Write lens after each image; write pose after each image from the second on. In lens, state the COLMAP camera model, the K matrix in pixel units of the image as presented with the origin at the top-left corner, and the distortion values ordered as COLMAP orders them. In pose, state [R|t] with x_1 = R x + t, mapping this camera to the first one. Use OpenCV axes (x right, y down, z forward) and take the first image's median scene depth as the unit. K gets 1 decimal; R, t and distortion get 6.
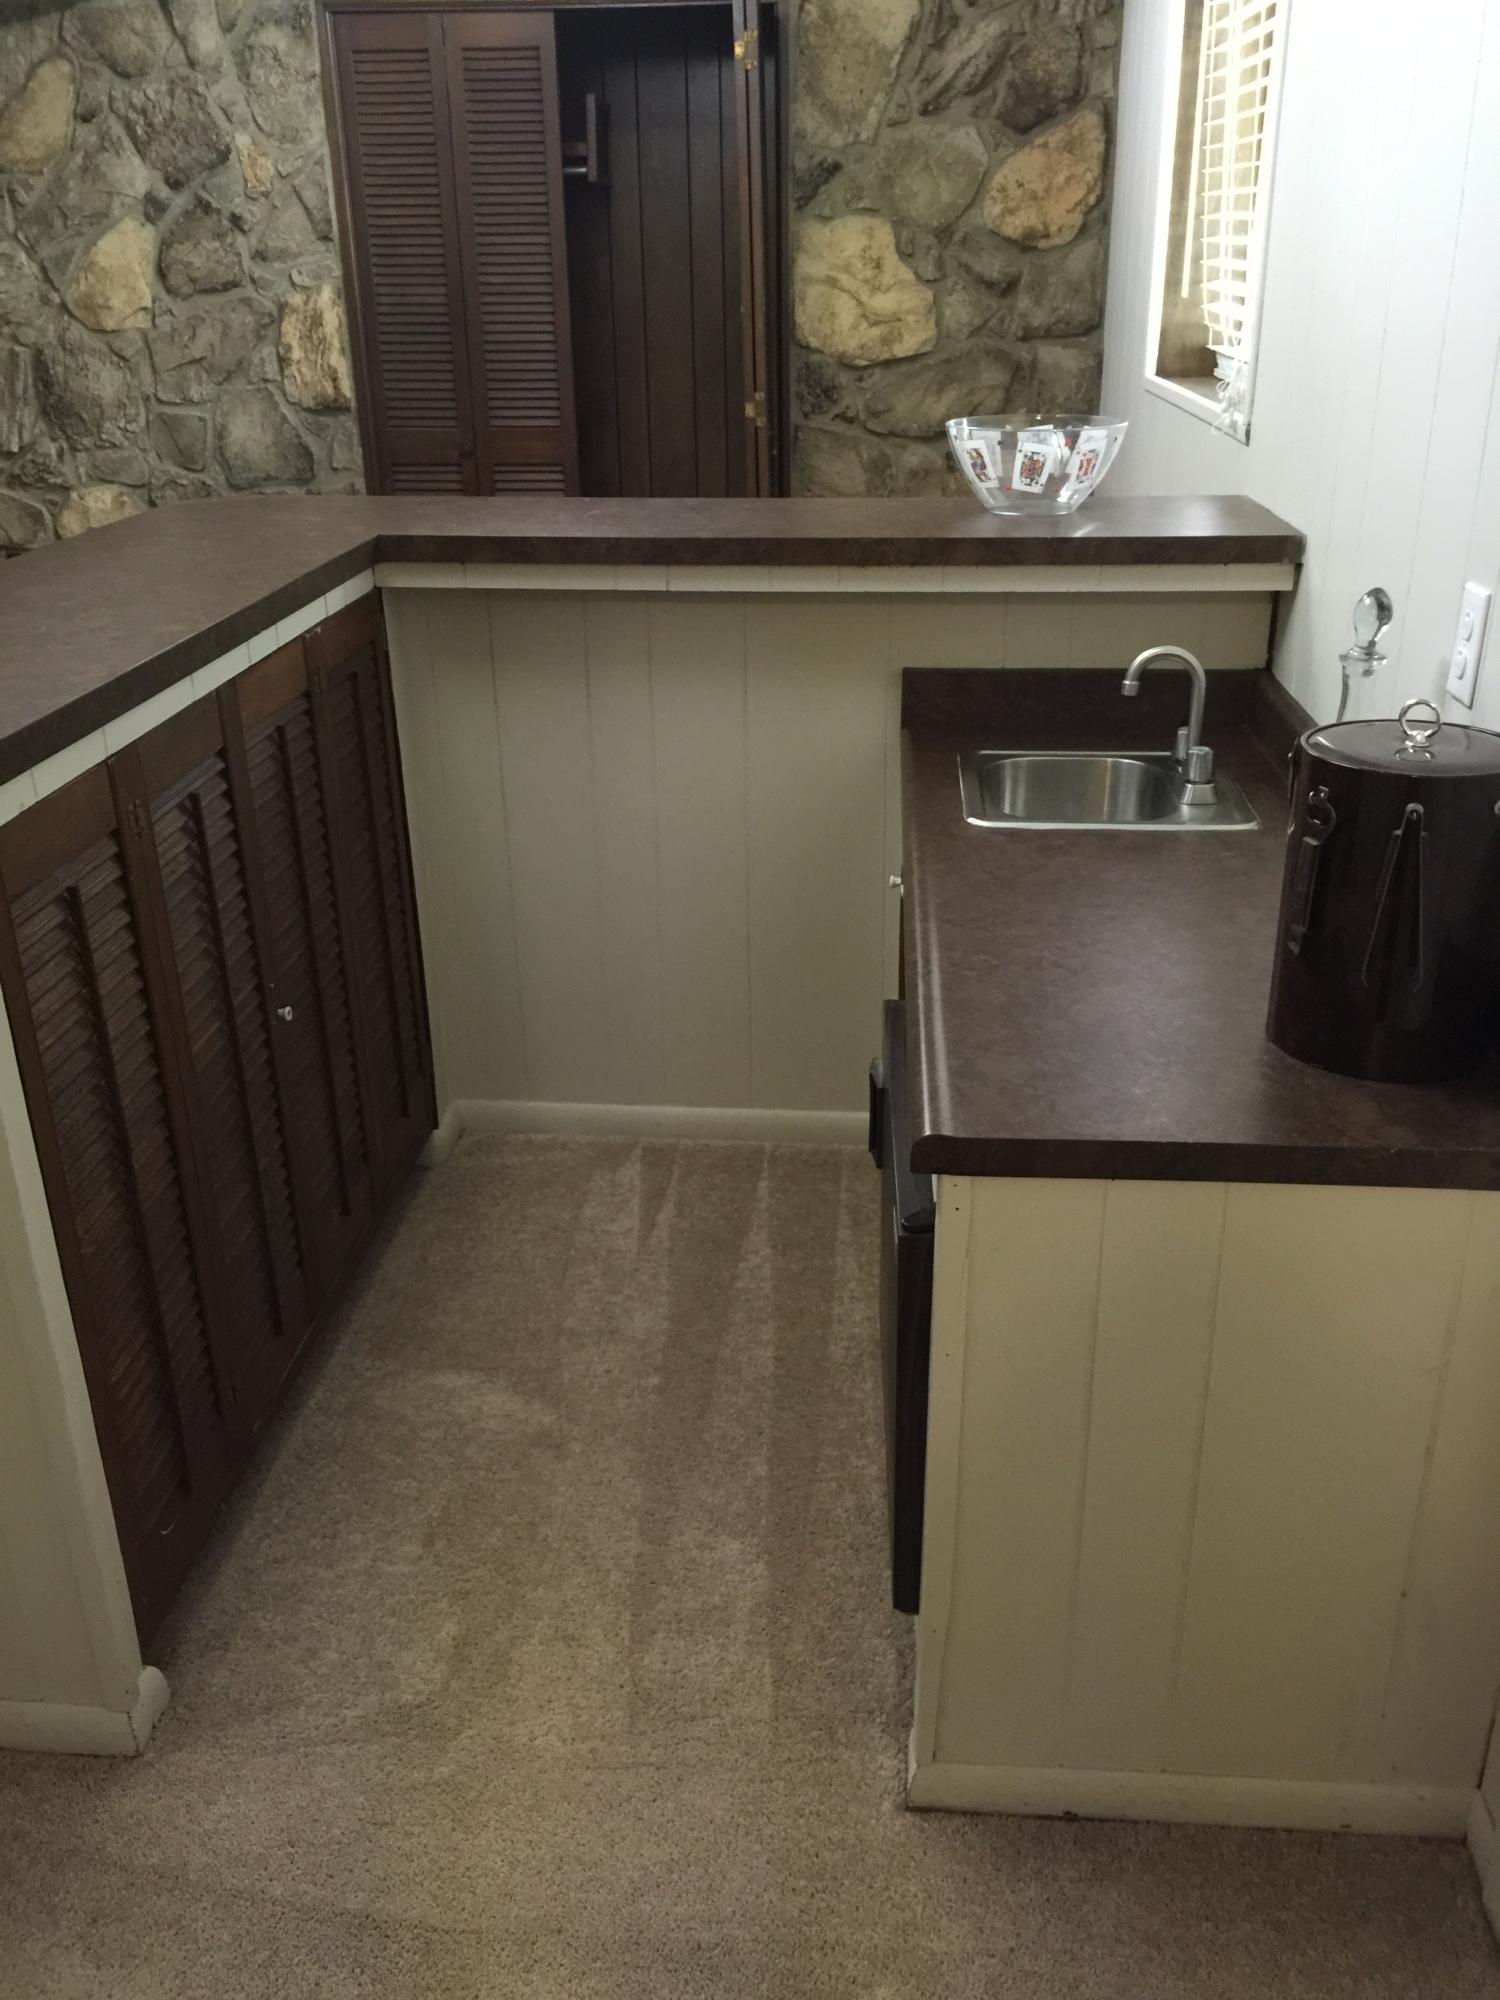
lens RADIAL K [[1695.3, 0, 751.1], [0, 1695.3, 1003.7], [0, 0, 1]] dist [0.060973, -0.094489]
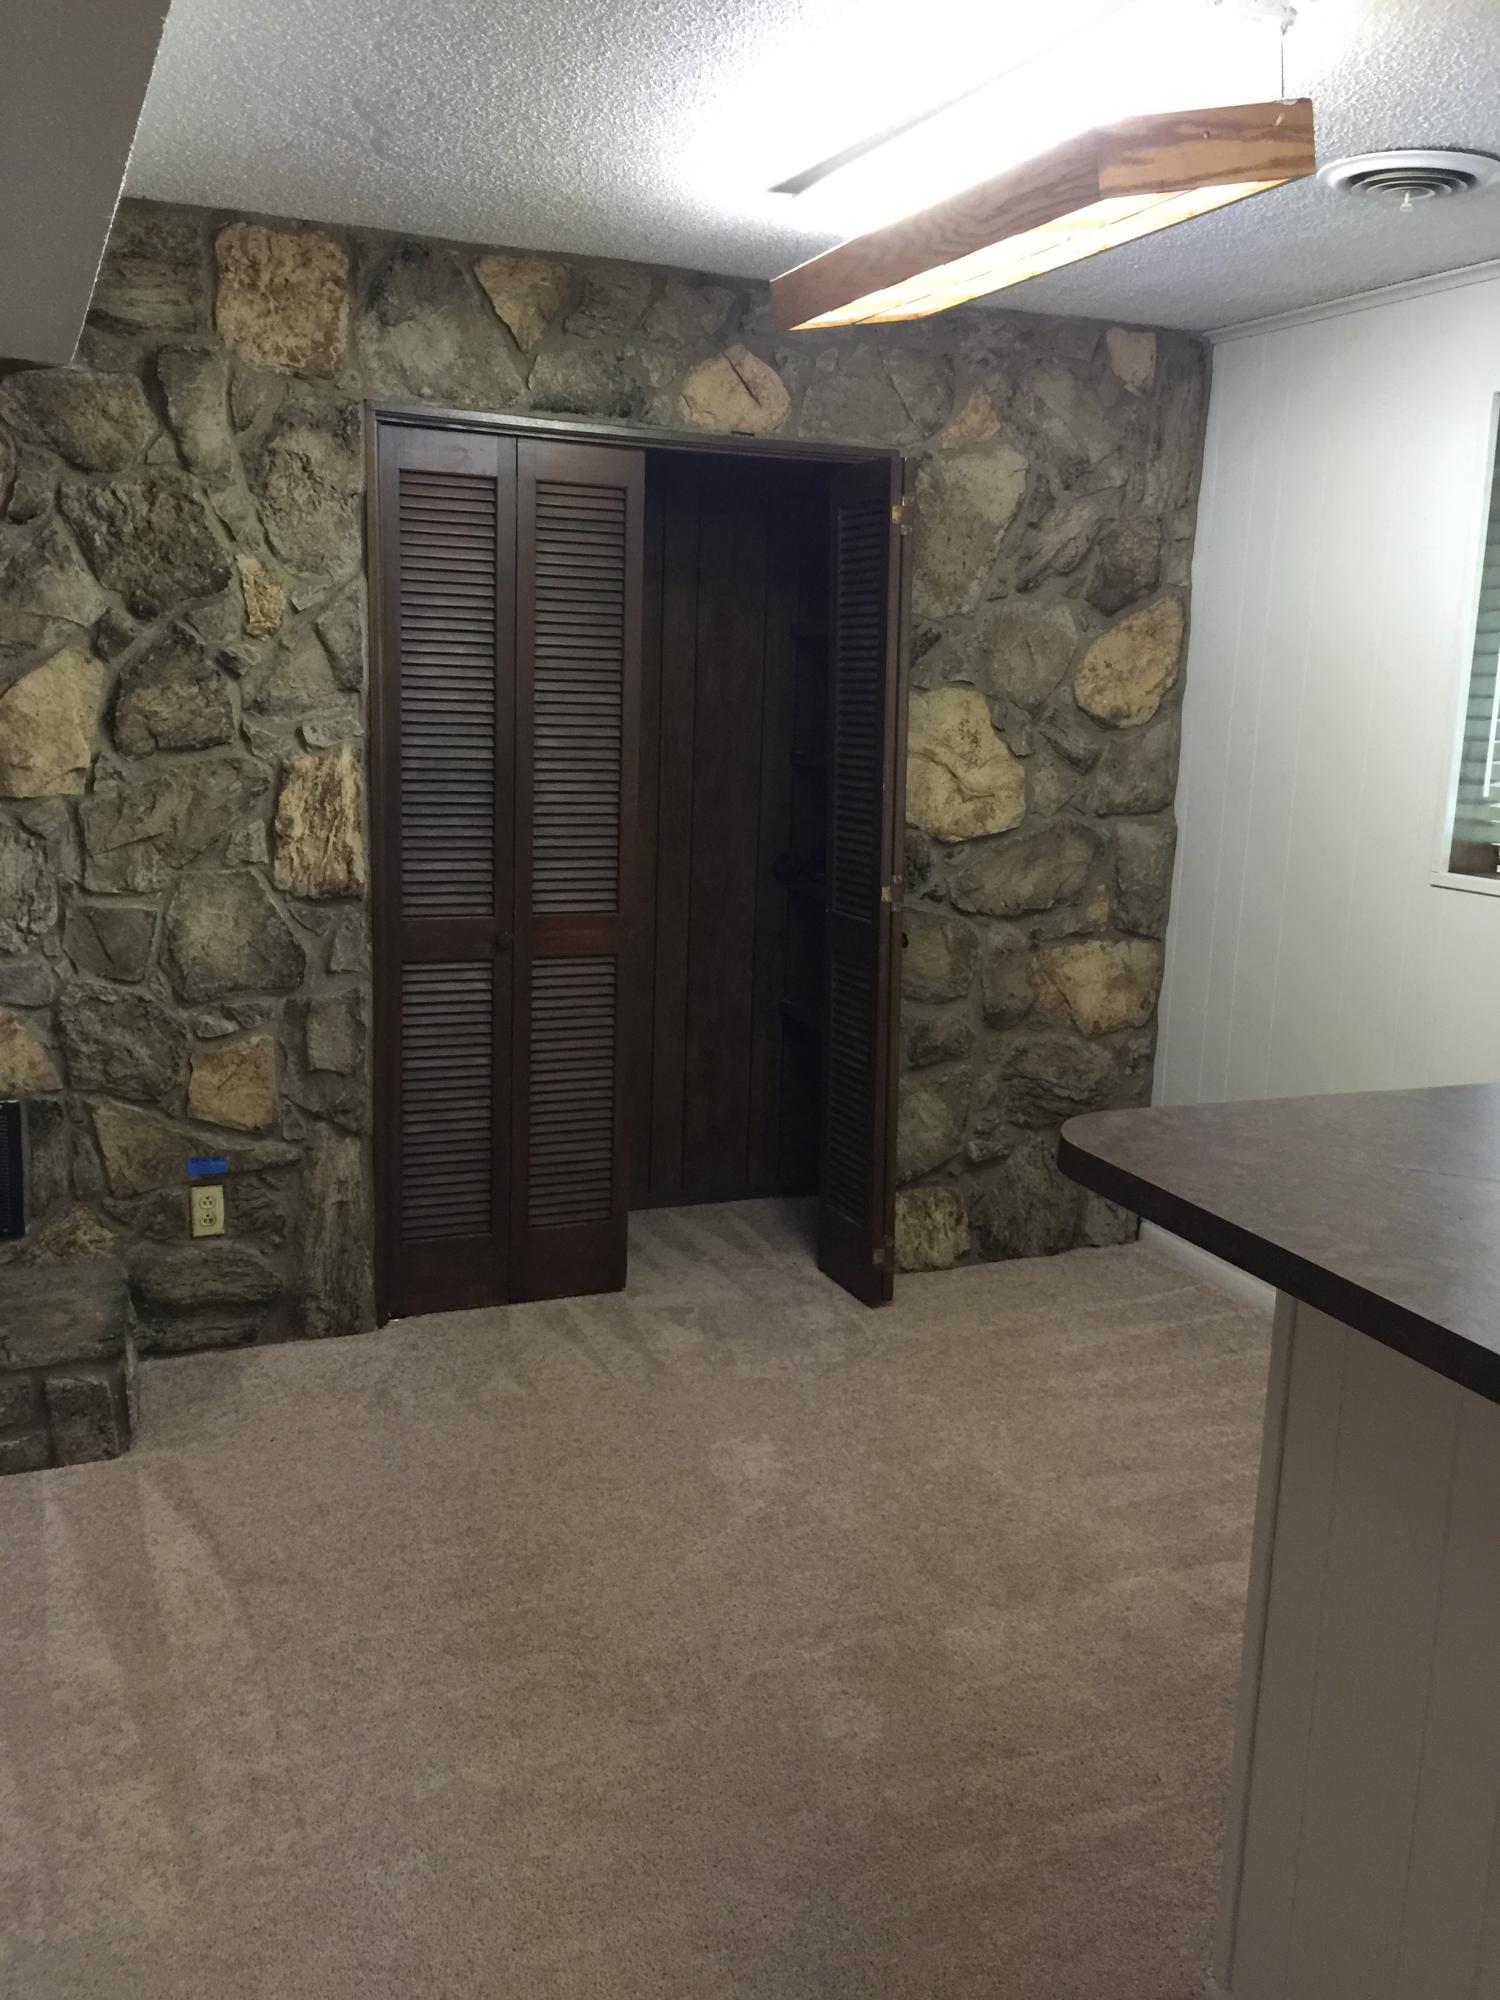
lens RADIAL K [[1695.3, 0, 745.4], [0, 1695.3, 1003.2], [0, 0, 1]] dist [0.060973, -0.094489]
pose [[0.892380, -0.047351, 0.448793, -0.443388], [0.141412, 0.973735, -0.178448, -0.150220], [-0.428556, 0.222708, 0.875638, 0.289867]]
